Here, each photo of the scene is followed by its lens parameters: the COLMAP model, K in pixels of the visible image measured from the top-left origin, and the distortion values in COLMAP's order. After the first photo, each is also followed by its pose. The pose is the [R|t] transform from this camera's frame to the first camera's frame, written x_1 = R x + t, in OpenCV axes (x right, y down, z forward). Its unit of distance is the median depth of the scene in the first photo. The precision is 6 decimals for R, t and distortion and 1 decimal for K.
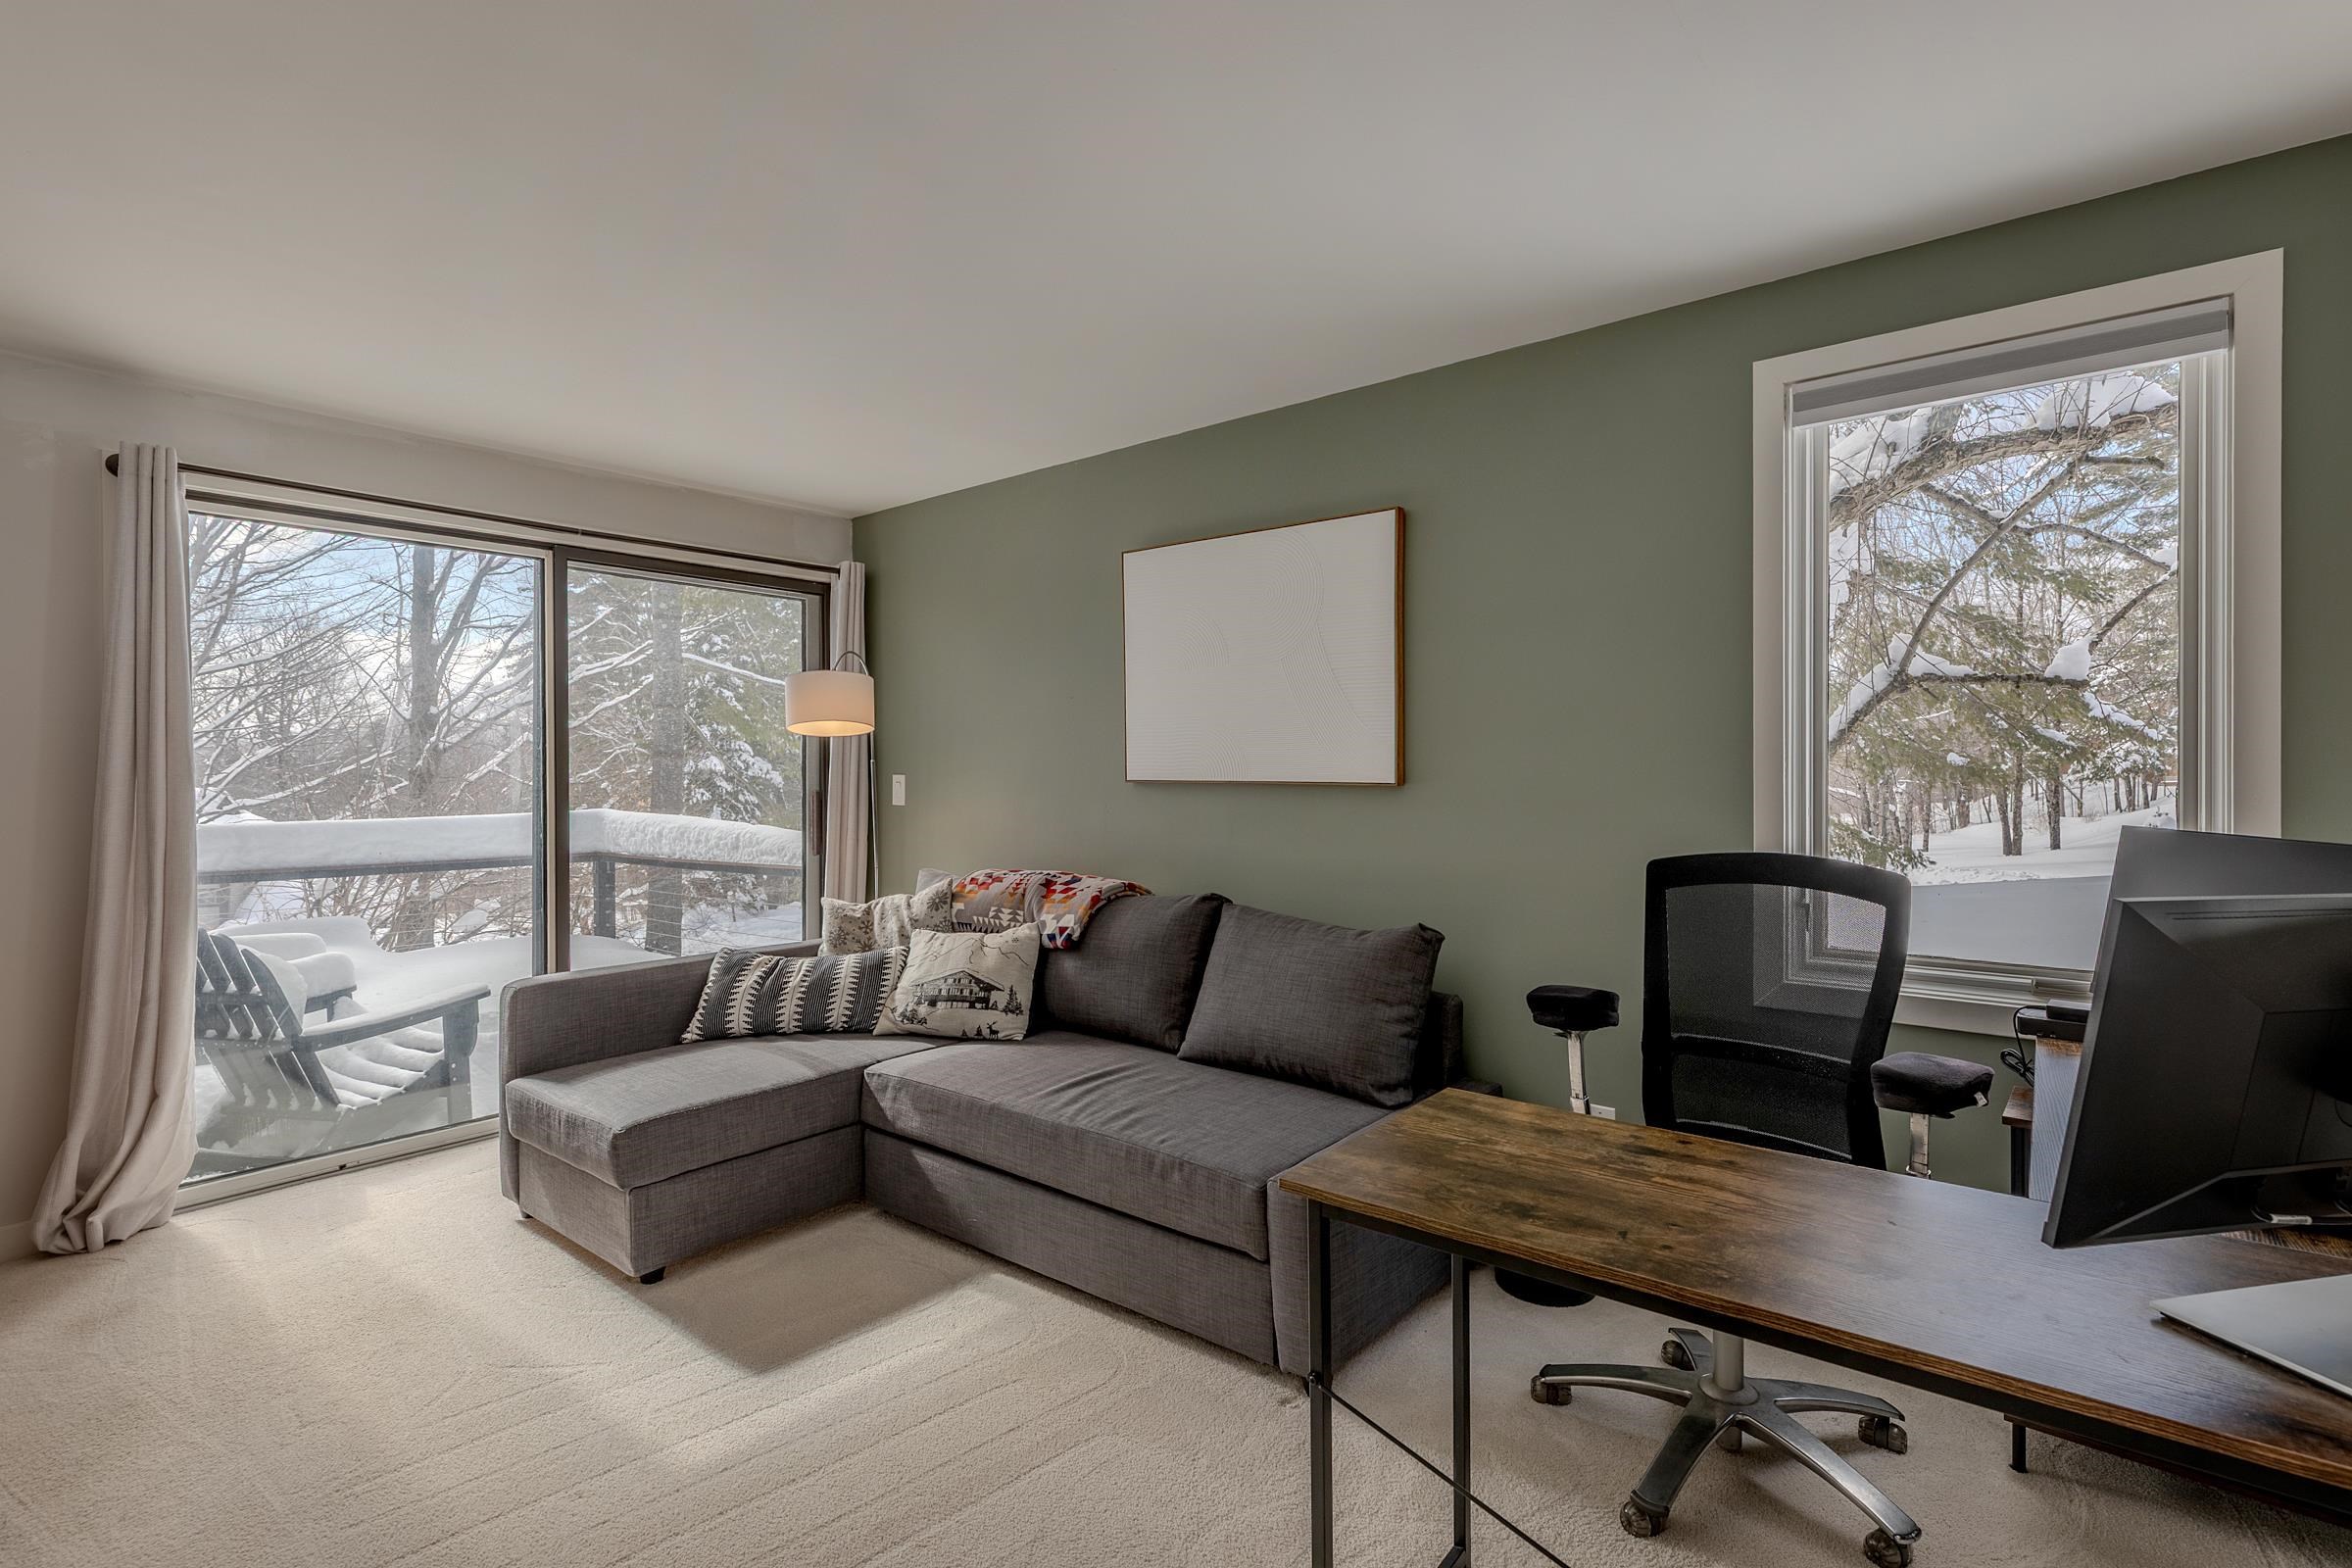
lens RADIAL K [[1062.1, 0, 1169.0], [0, 1062.1, 777.9], [0, 0, 1]] dist [0.010822, 0.000895]
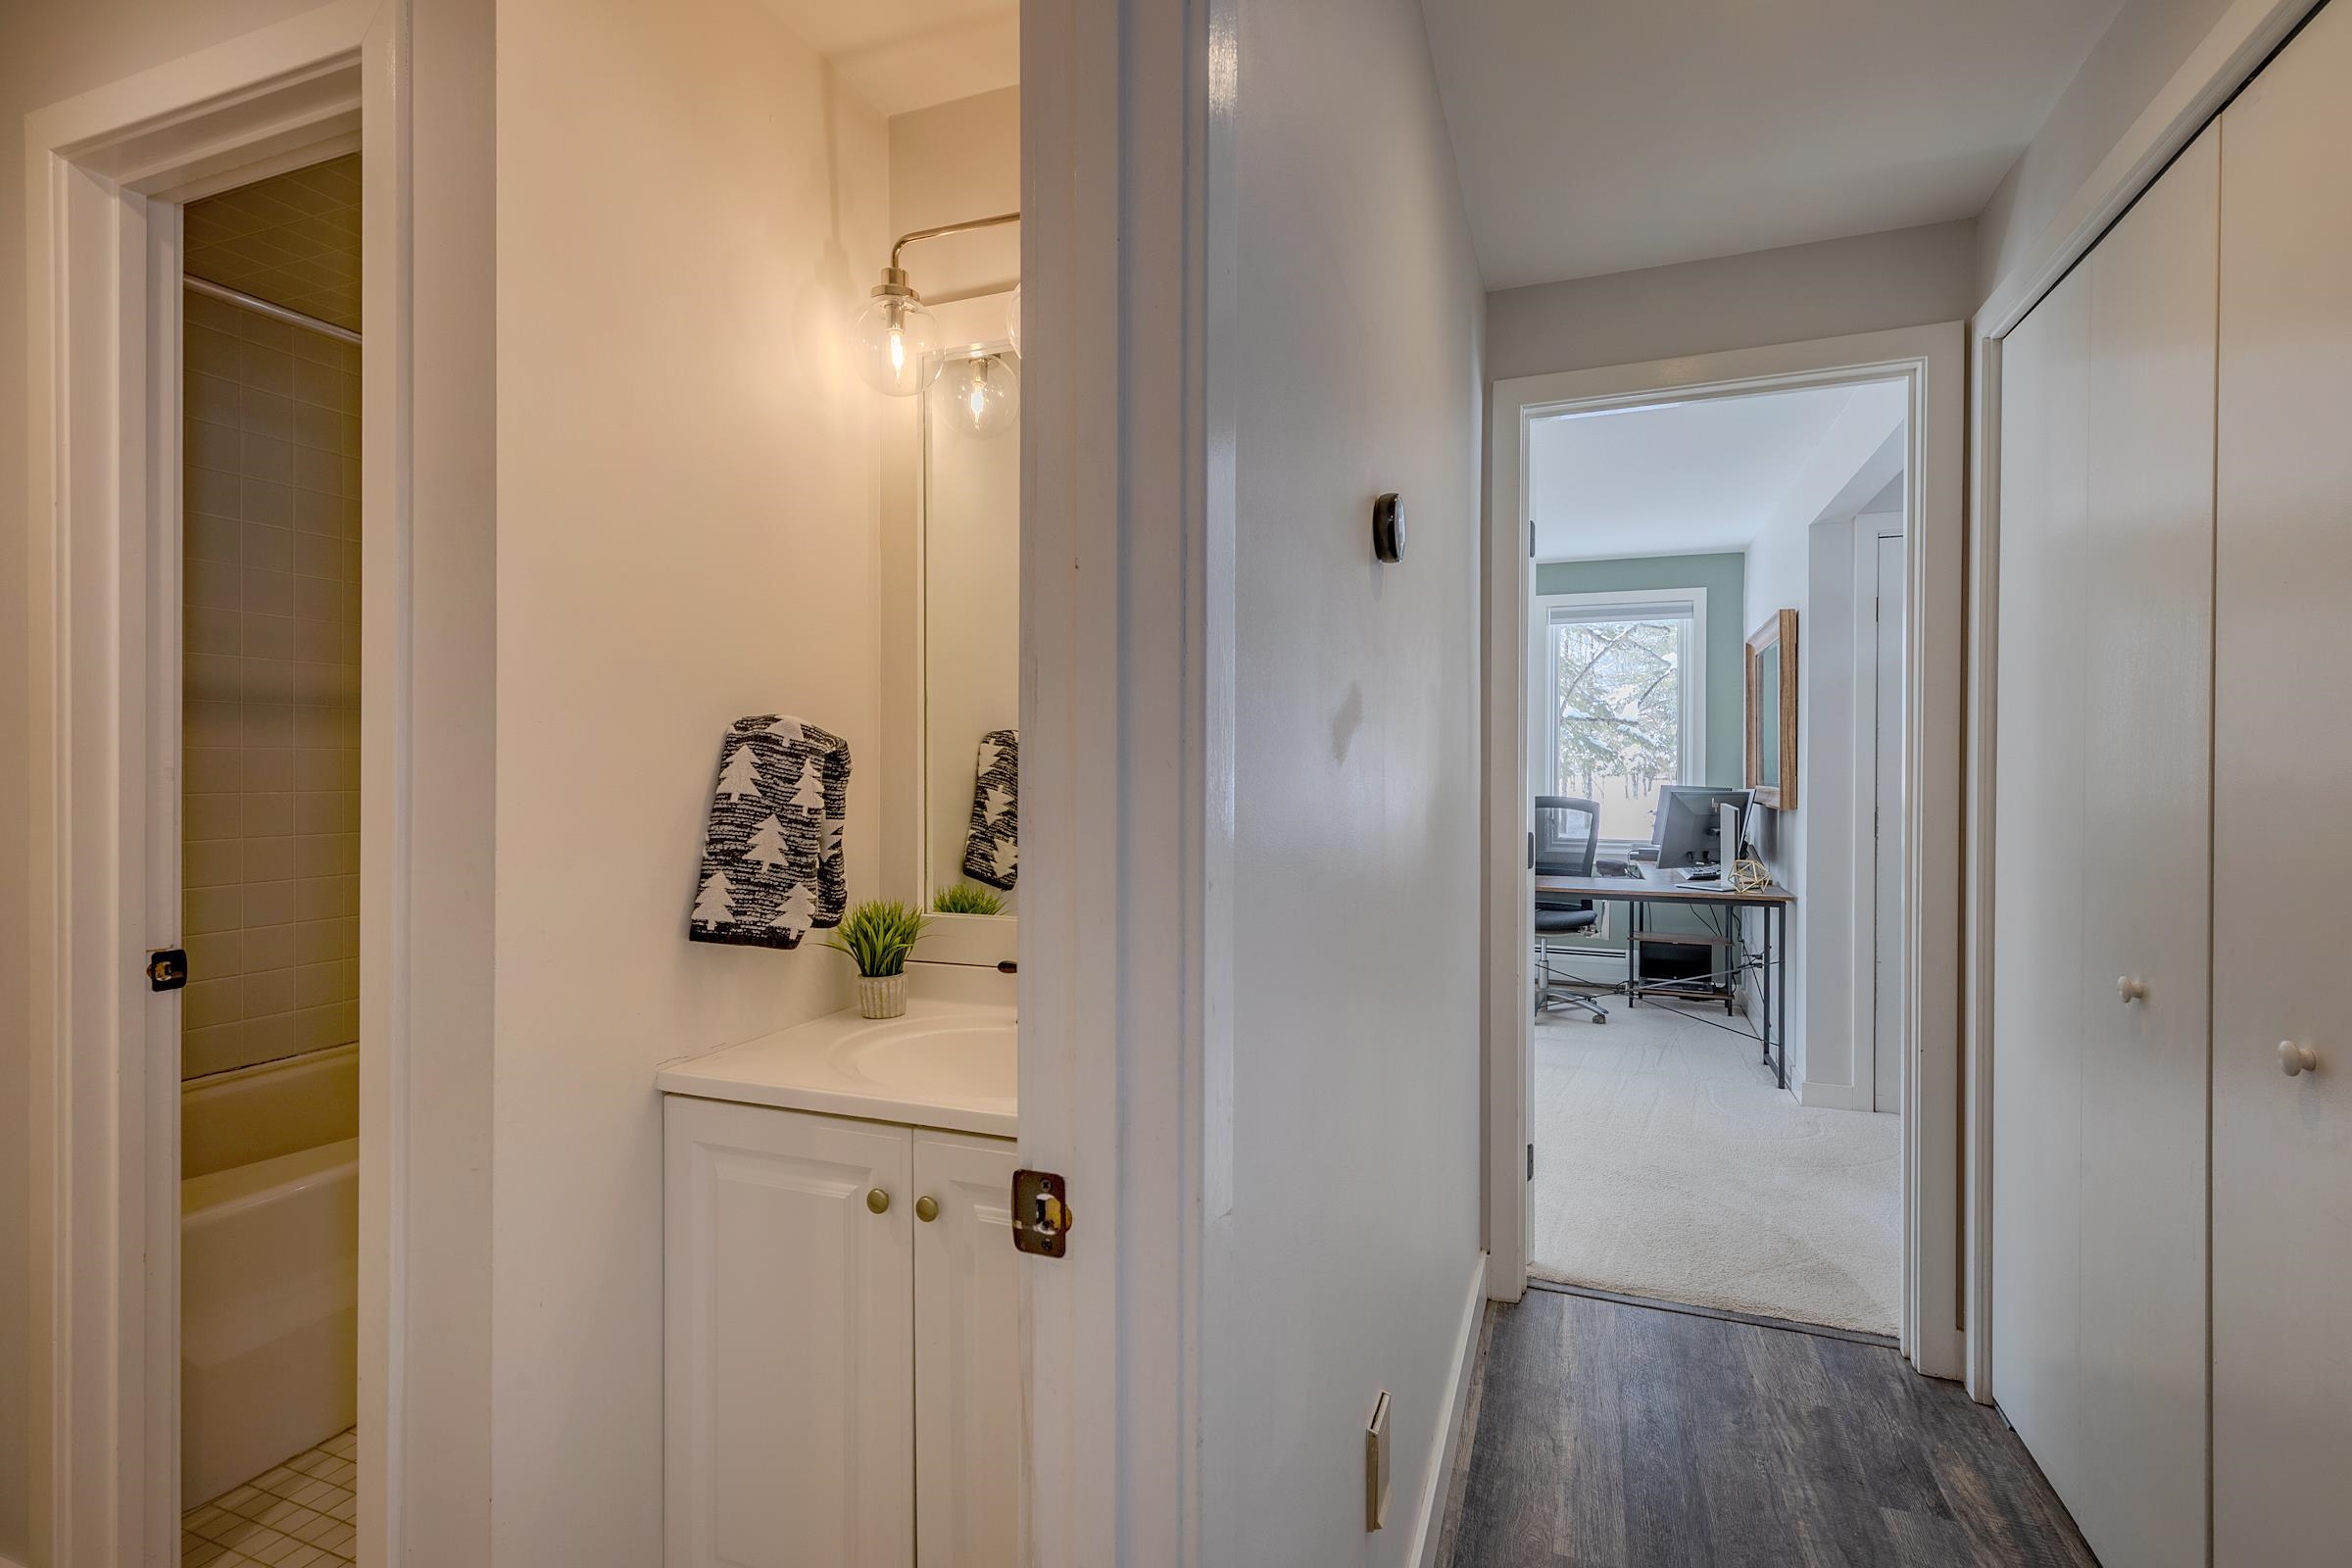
lens RADIAL K [[1062.1, 0, 1180.4], [0, 1062.1, 784.2], [0, 0, 1]] dist [0.010822, 0.000895]
pose [[0.946768, -0.004725, 0.321881, -0.615894], [0.002161, 0.999963, 0.008322, 0.004614], [-0.321908, -0.007183, 0.946744, -0.630680]]
